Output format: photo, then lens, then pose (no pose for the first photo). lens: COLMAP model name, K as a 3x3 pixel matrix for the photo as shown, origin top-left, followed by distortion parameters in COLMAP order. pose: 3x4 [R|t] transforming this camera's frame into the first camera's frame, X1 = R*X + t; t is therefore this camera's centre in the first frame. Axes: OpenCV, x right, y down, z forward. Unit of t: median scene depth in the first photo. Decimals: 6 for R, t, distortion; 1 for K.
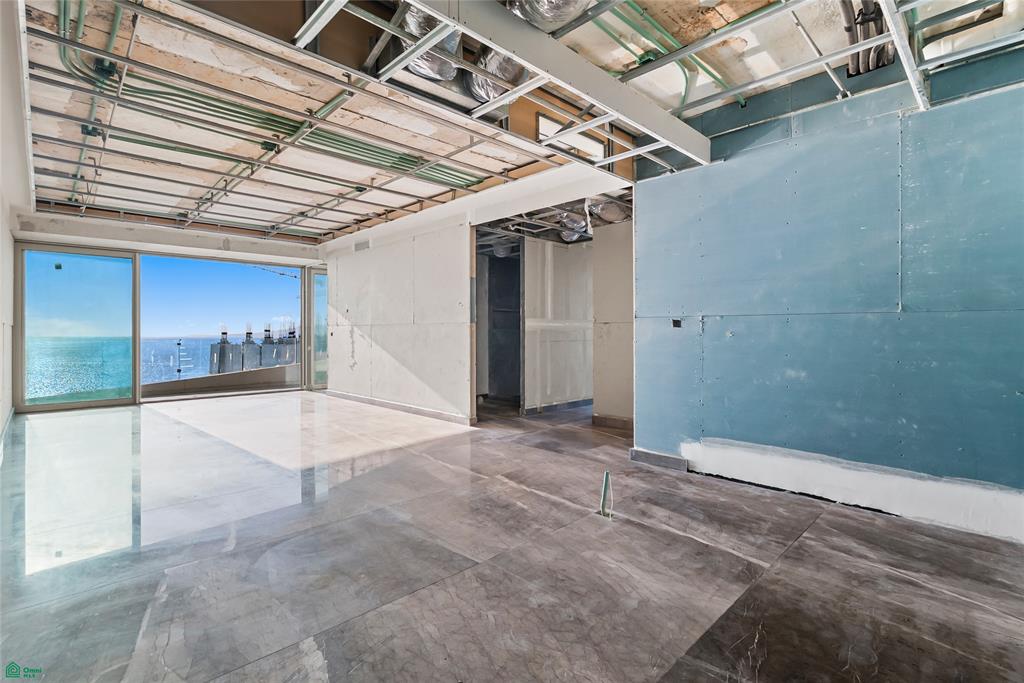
lens RADIAL K [[485.0, 0, 513.7], [0, 485.0, 335.2], [0, 0, 1]] dist [-0.002403, -0.000015]
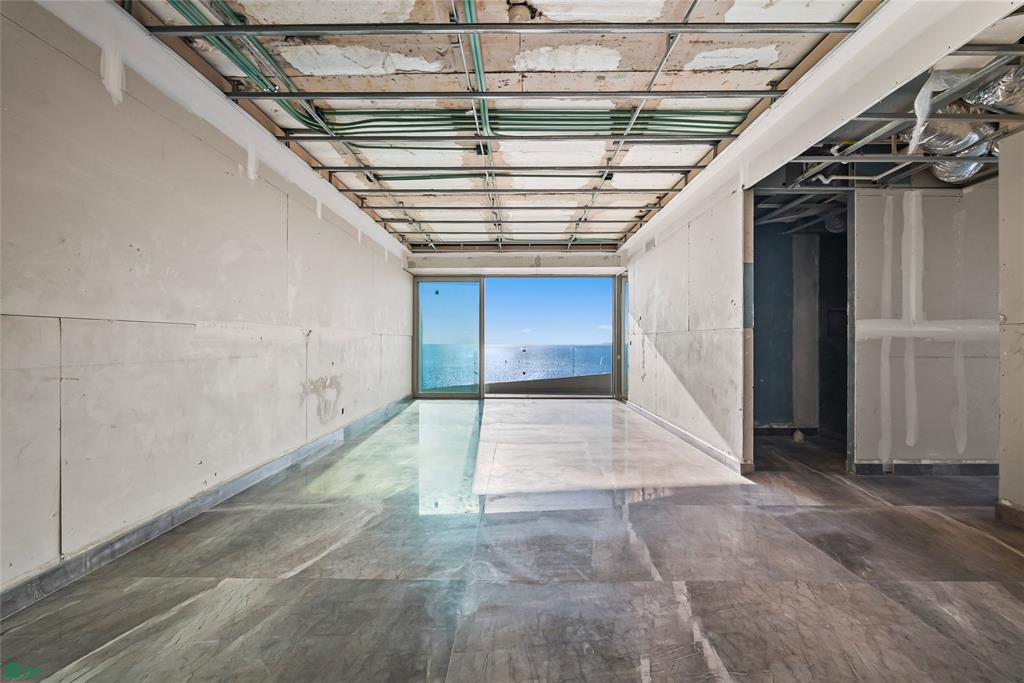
lens RADIAL K [[459.4, 0, 511.7], [0, 459.4, 342.9], [0, 0, 1]] dist [-0.008767, 0.001102]
pose [[0.707321, 0.004639, -0.706877, 0.137425], [-0.006636, 0.999978, -0.000078, -0.001726], [0.706861, 0.004746, 0.707336, 0.286908]]
